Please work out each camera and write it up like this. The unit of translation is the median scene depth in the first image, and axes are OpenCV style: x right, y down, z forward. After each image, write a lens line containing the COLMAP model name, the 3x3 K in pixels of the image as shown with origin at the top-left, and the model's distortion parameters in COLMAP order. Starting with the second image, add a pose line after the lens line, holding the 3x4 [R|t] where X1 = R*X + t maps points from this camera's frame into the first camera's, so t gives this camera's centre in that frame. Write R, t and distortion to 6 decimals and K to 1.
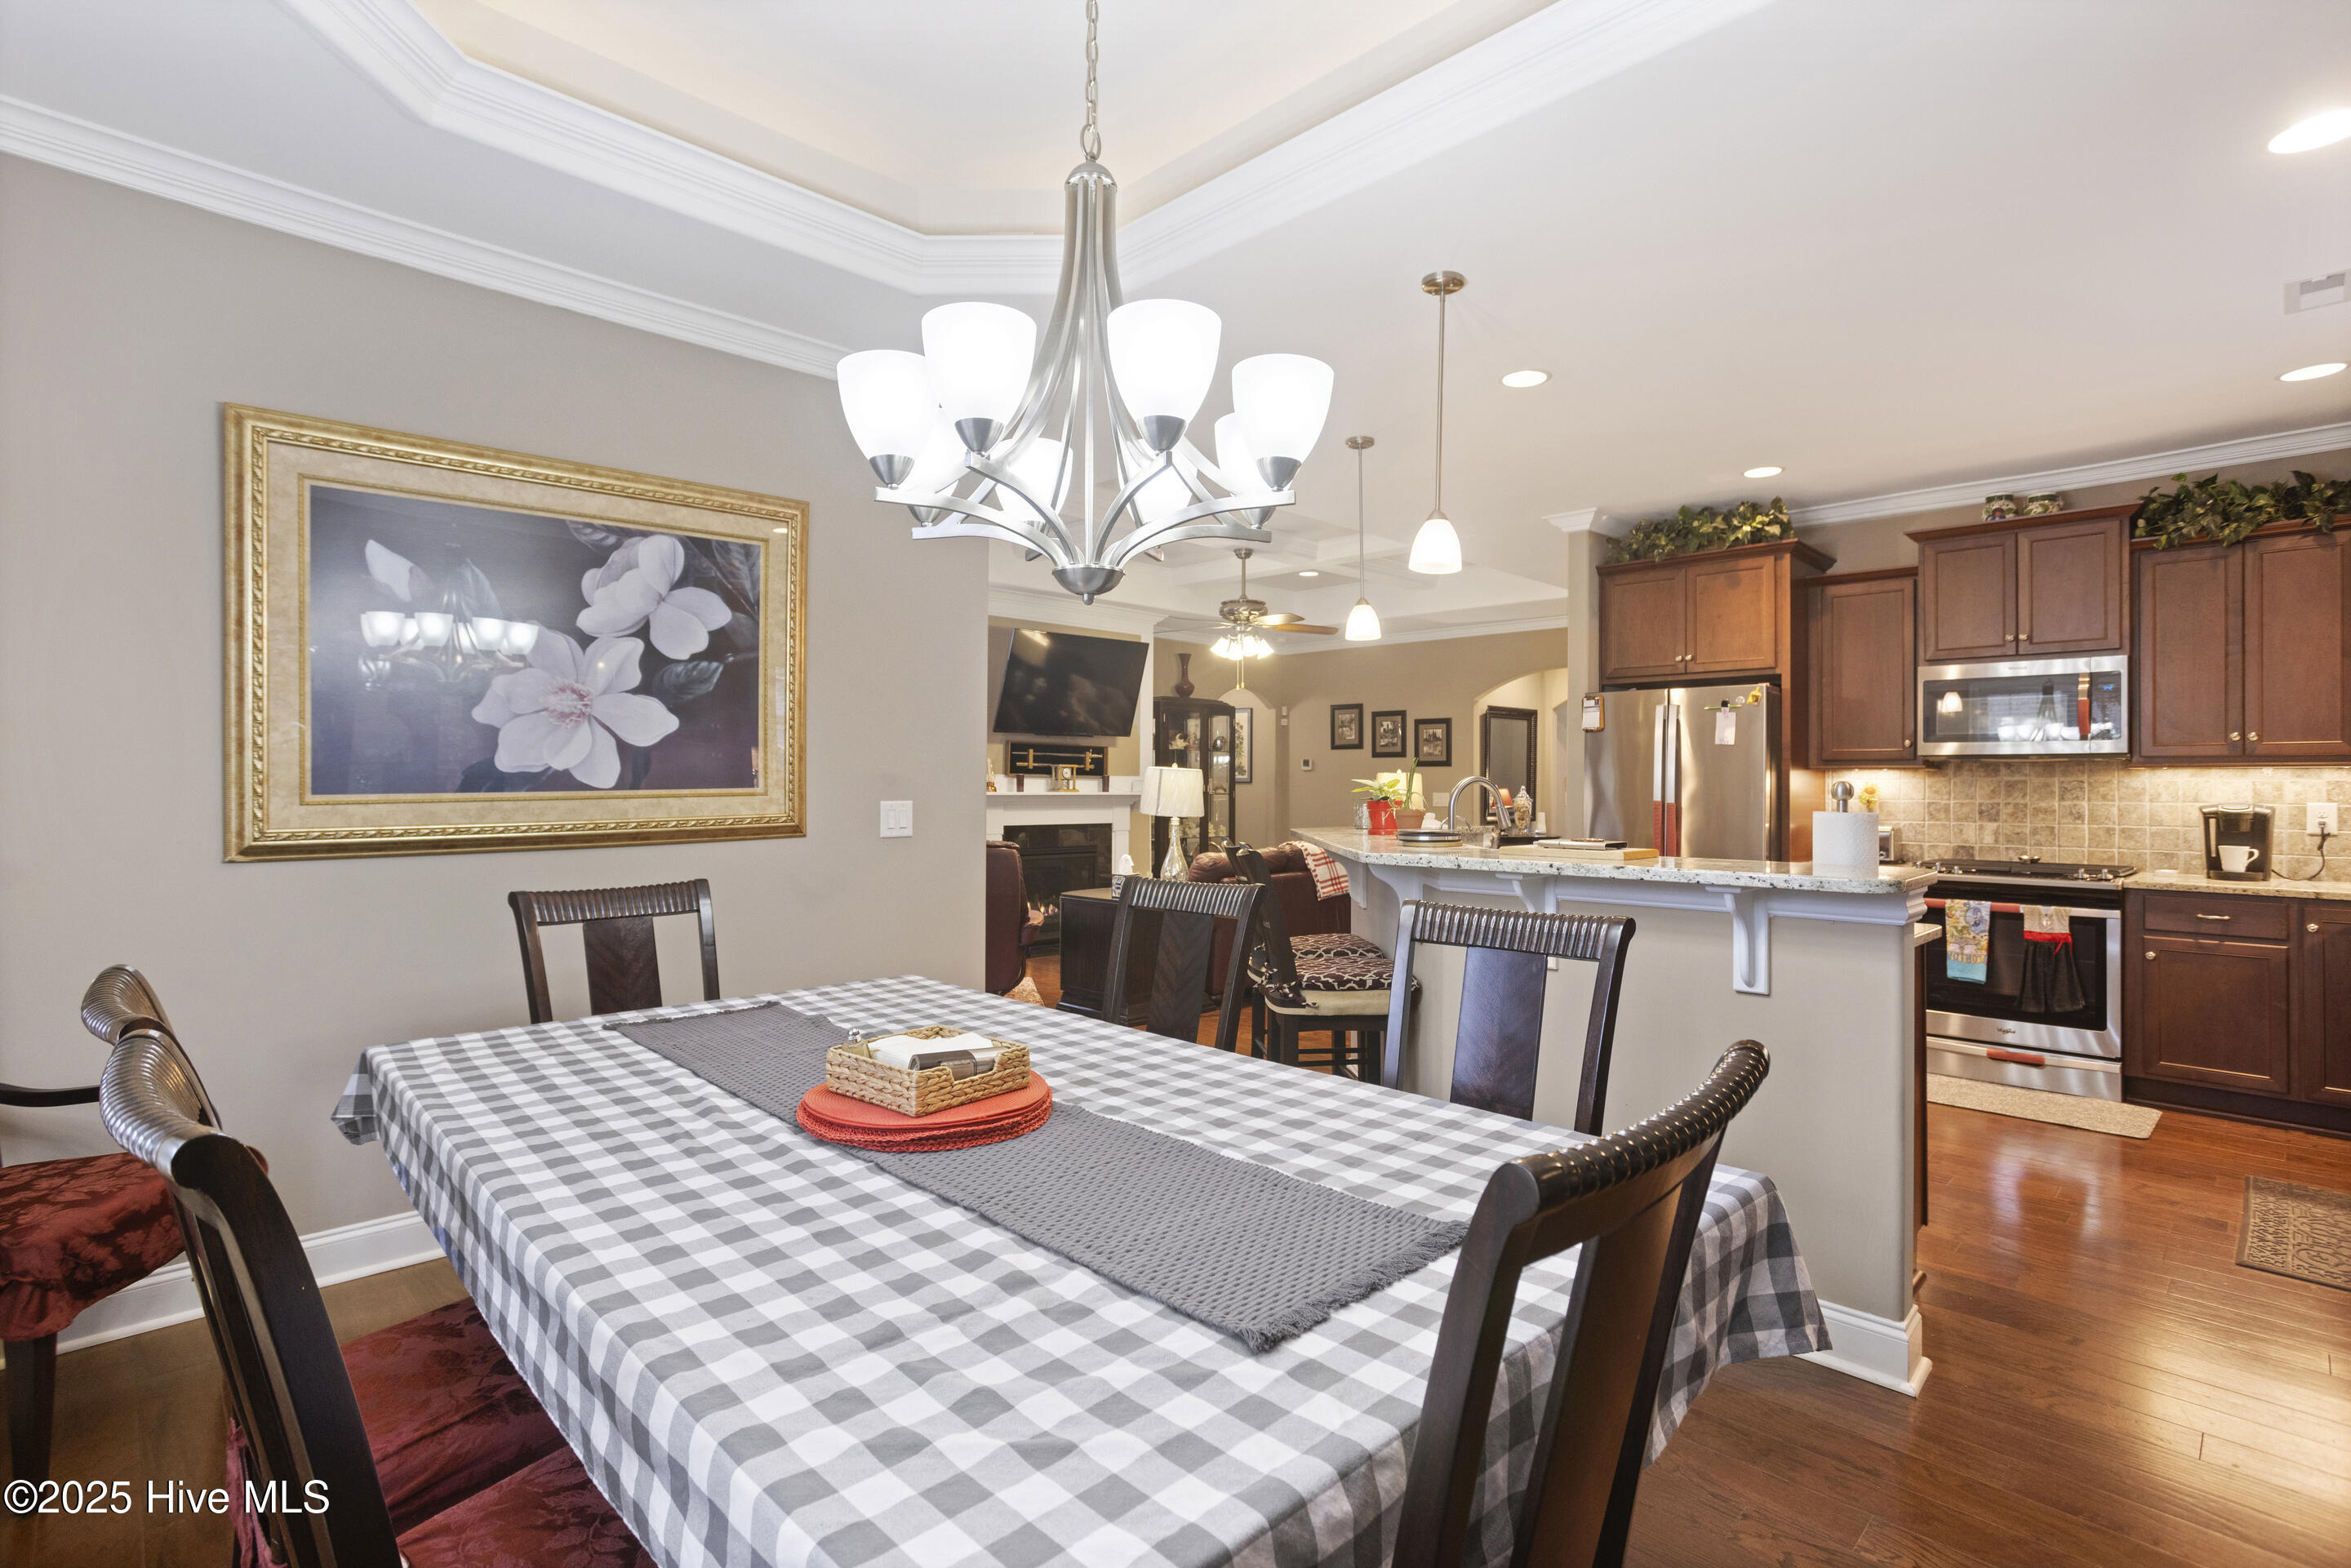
lens RADIAL K [[1120.2, 0, 1174.9], [0, 1120.2, 782.5], [0, 0, 1]] dist [-0.028774, 0.008073]
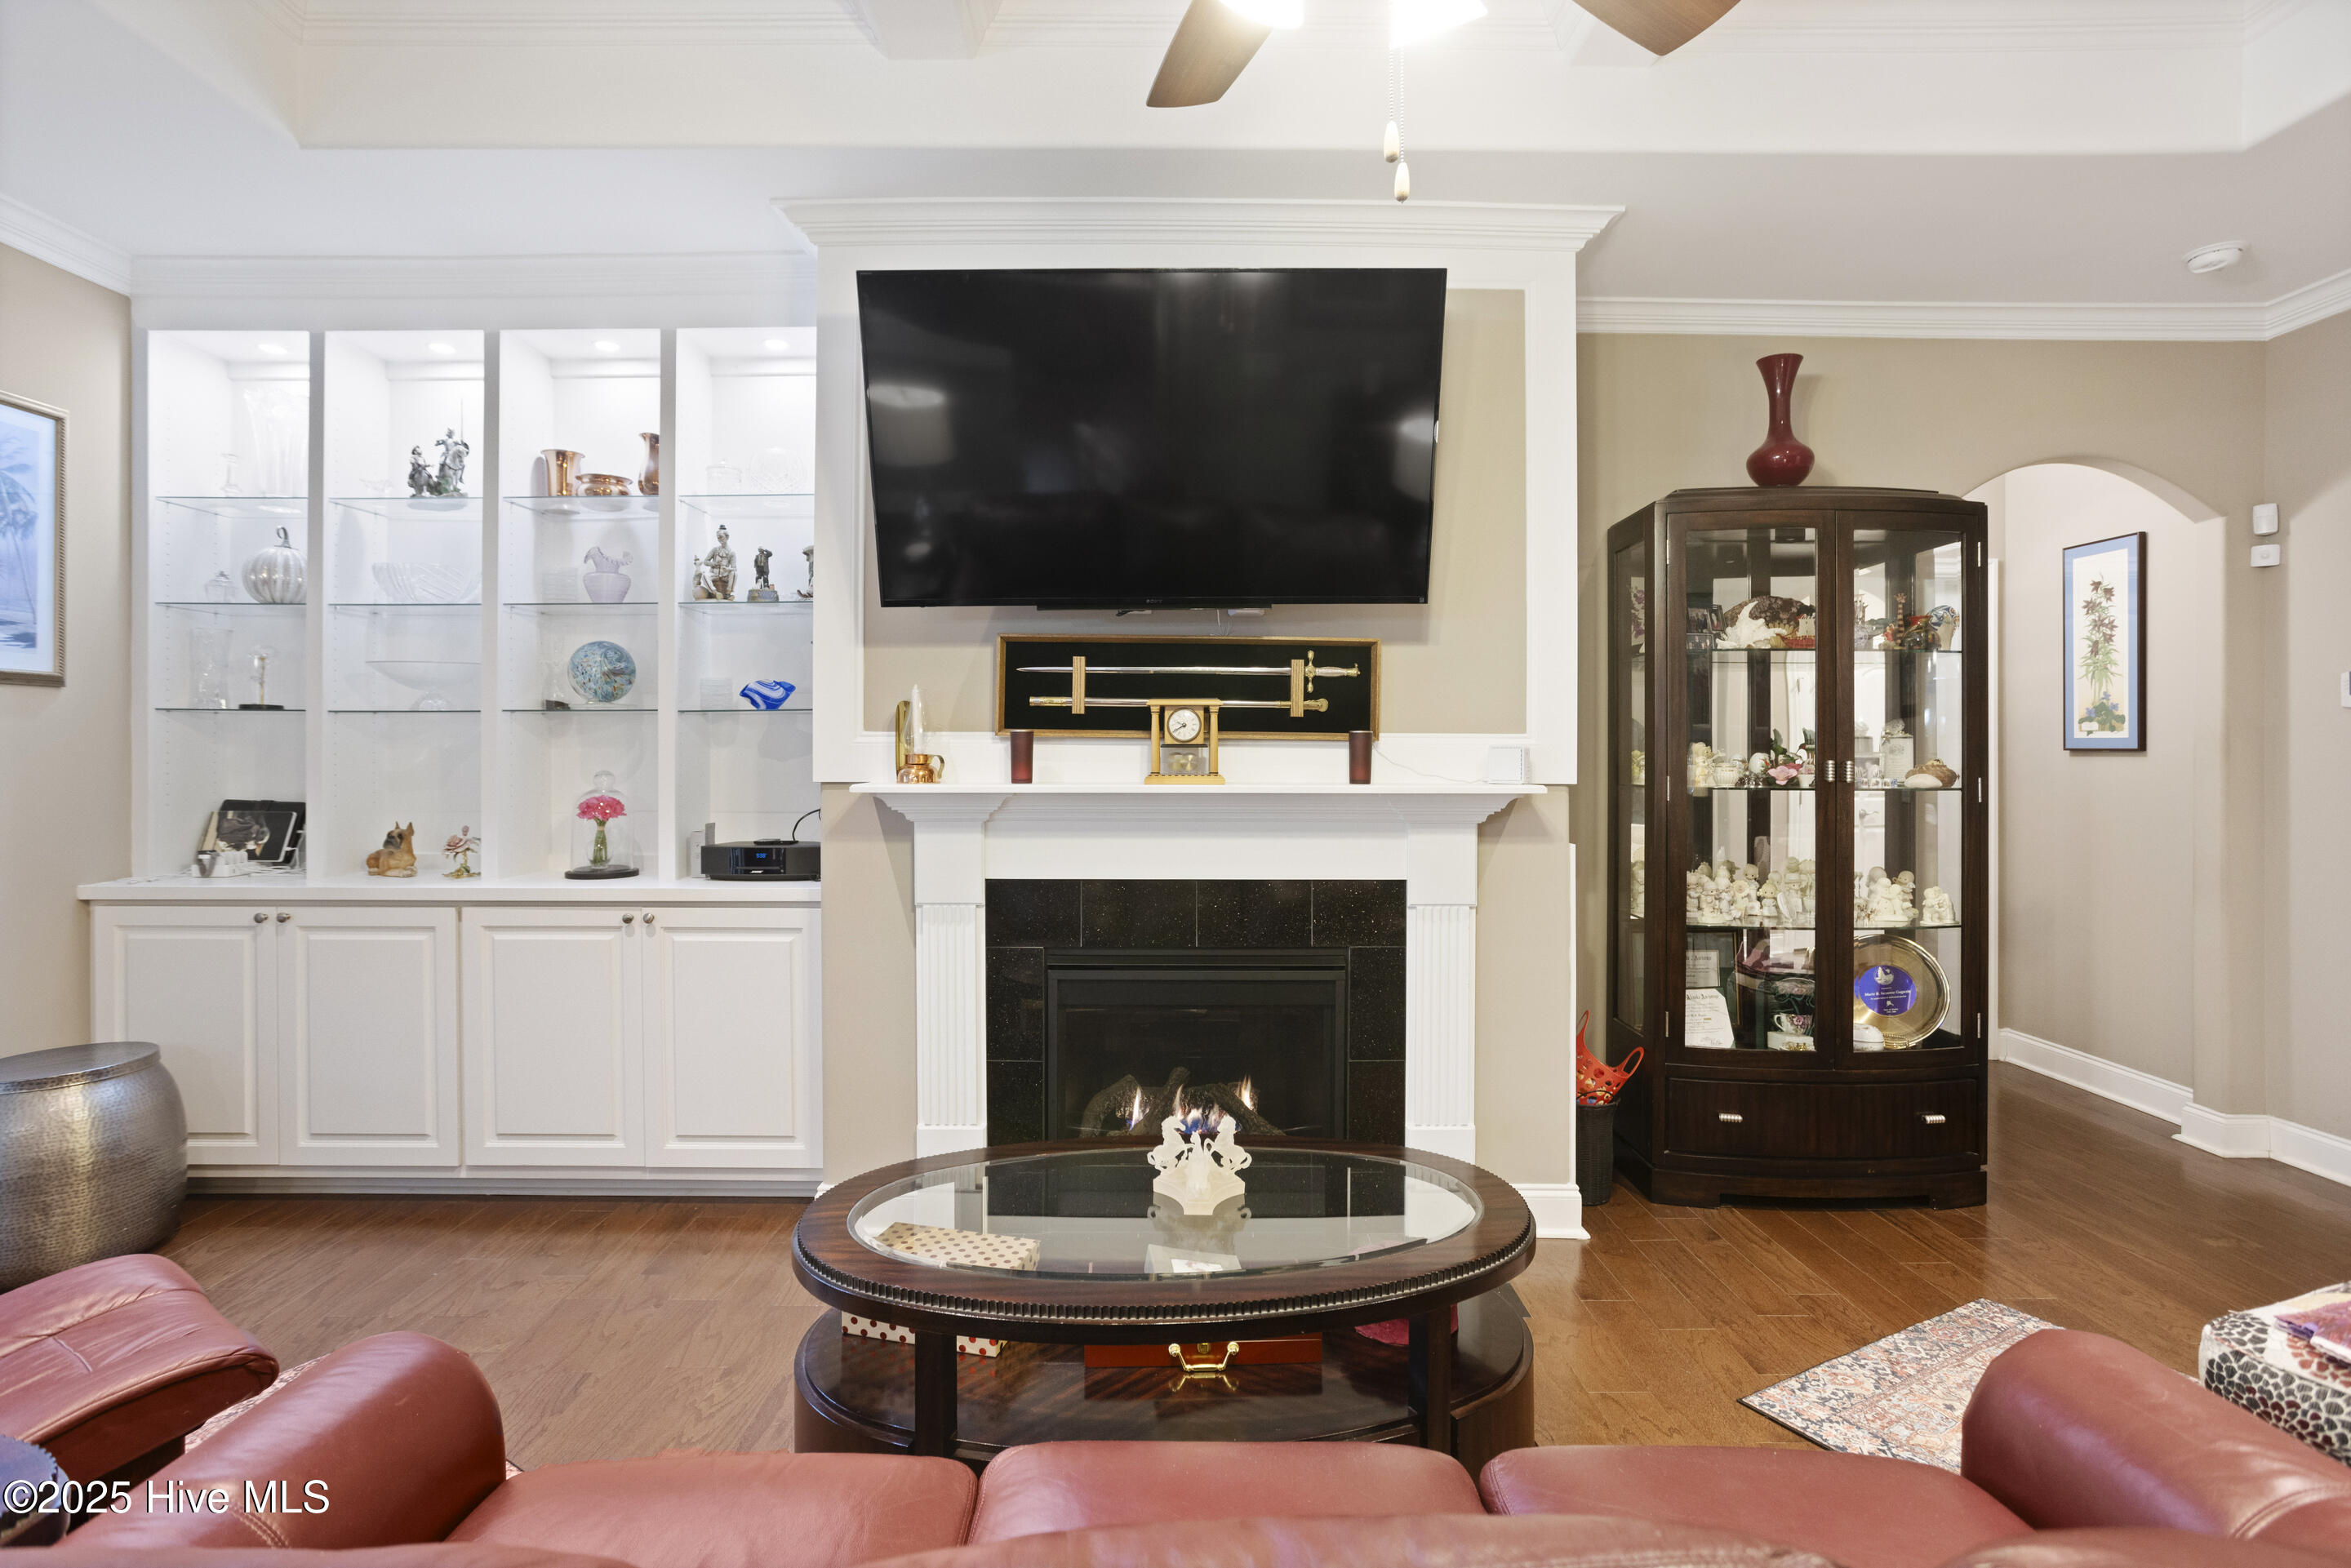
lens RADIAL K [[1120.2, 0, 1199.6], [0, 1120.2, 748.4], [0, 0, 1]] dist [-0.028774, 0.008073]
pose [[0.718111, -0.007824, -0.695884, 0.129624], [0.003871, 0.999966, -0.007249, 0.000482], [0.695917, 0.002511, 0.718117, 0.771169]]
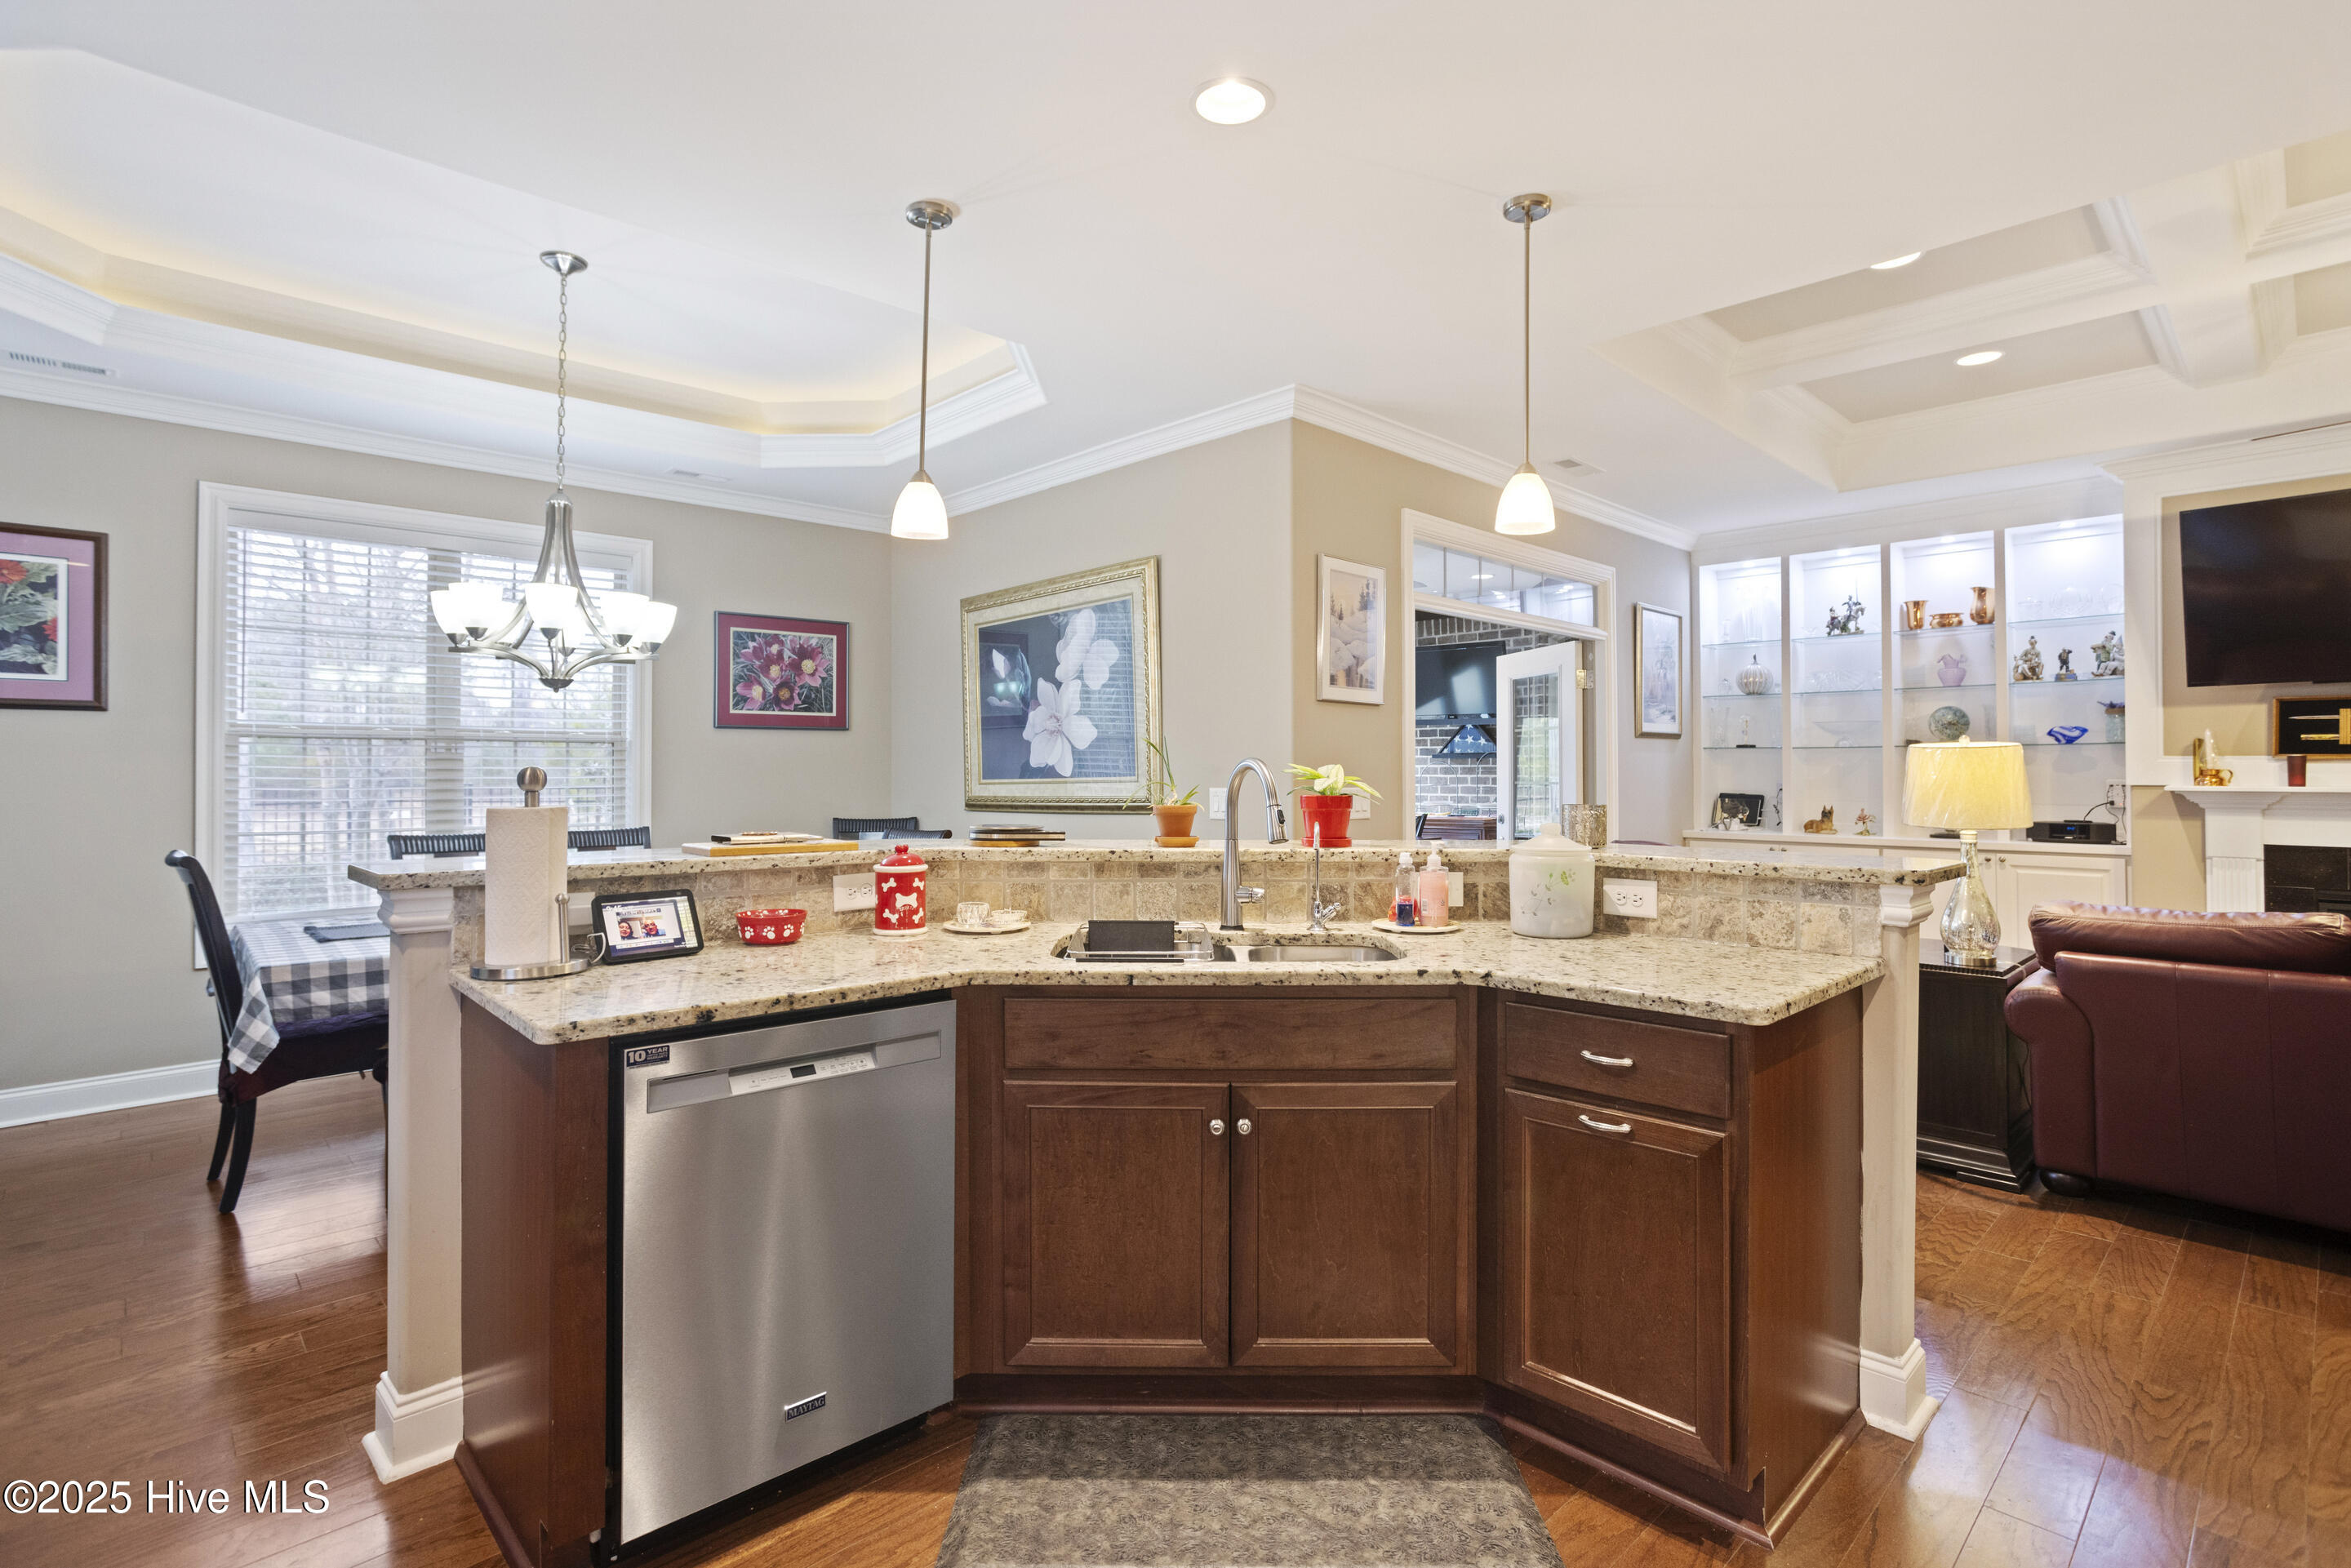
lens RADIAL K [[1120.2, 0, 1173.1], [0, 1120.2, 751.7], [0, 0, 1]] dist [-0.028774, 0.008073]
pose [[-0.019589, -0.021688, -0.999573, 0.404589], [0.001642, 0.999763, -0.021724, 0.001870], [0.999807, -0.002067, -0.019548, 0.438505]]
